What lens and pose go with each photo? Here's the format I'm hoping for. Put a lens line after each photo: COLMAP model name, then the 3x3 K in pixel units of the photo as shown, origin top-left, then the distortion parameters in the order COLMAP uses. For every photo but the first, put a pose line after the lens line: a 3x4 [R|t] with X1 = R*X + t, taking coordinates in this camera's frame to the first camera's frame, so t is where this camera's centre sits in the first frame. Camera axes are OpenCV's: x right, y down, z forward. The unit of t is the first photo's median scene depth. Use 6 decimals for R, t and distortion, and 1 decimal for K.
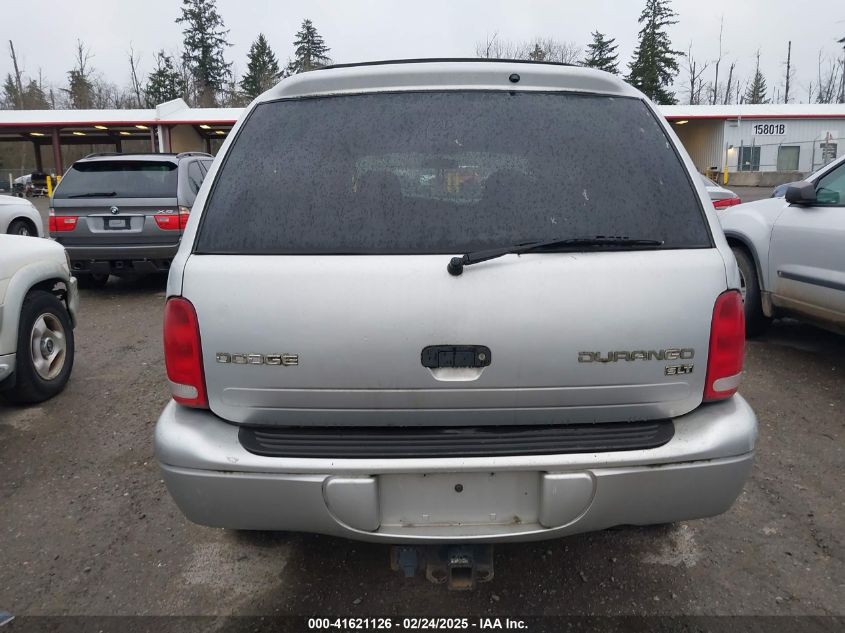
lens RADIAL K [[670.4, 0, 433.2], [0, 670.4, 319.4], [0, 0, 1]] dist [0.006506, -0.002058]
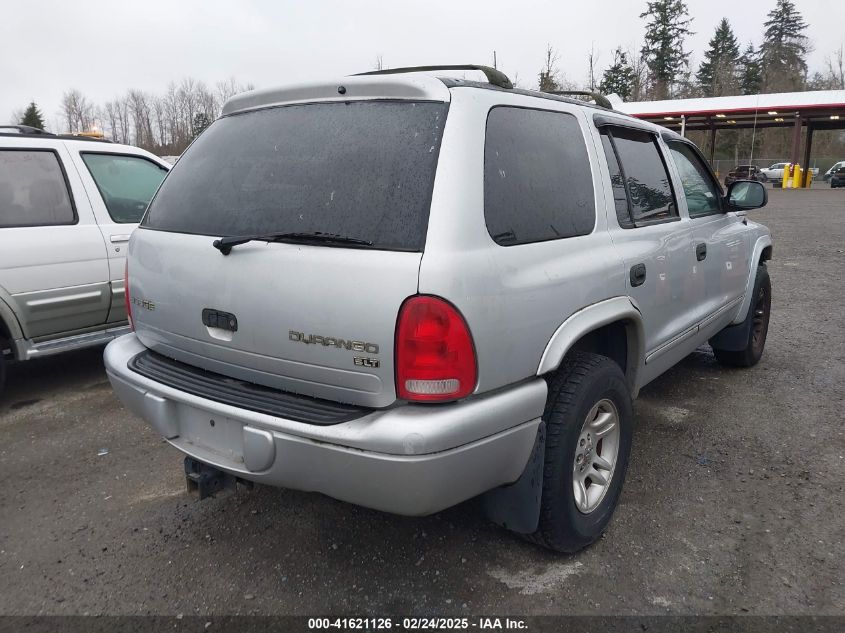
lens RADIAL K [[670.4, 0, 433.2], [0, 670.4, 319.4], [0, 0, 1]] dist [0.006506, -0.002058]
pose [[0.805692, 0.135295, -0.576676, 0.086574], [-0.129090, 0.990270, 0.051974, -0.004995], [0.578096, 0.032568, 0.815318, 0.016122]]
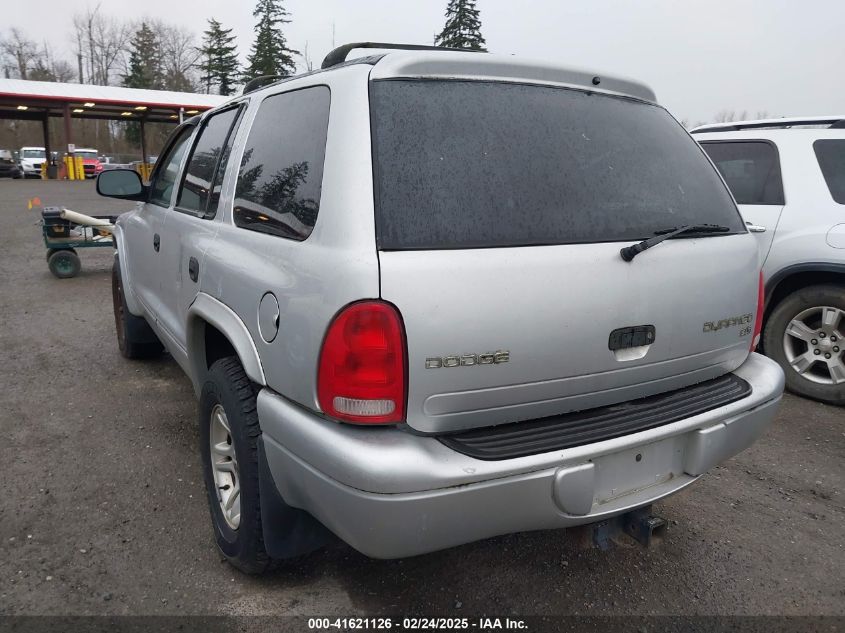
lens RADIAL K [[686.3, 0, 394.8], [0, 686.3, 316.0], [0, 0, 1]] dist [0.006926, -0.004281]
pose [[0.858174, -0.076286, 0.507659, -0.068437], [0.075805, 0.996887, 0.021658, -0.002465], [-0.507732, 0.019897, 0.861286, 0.019284]]
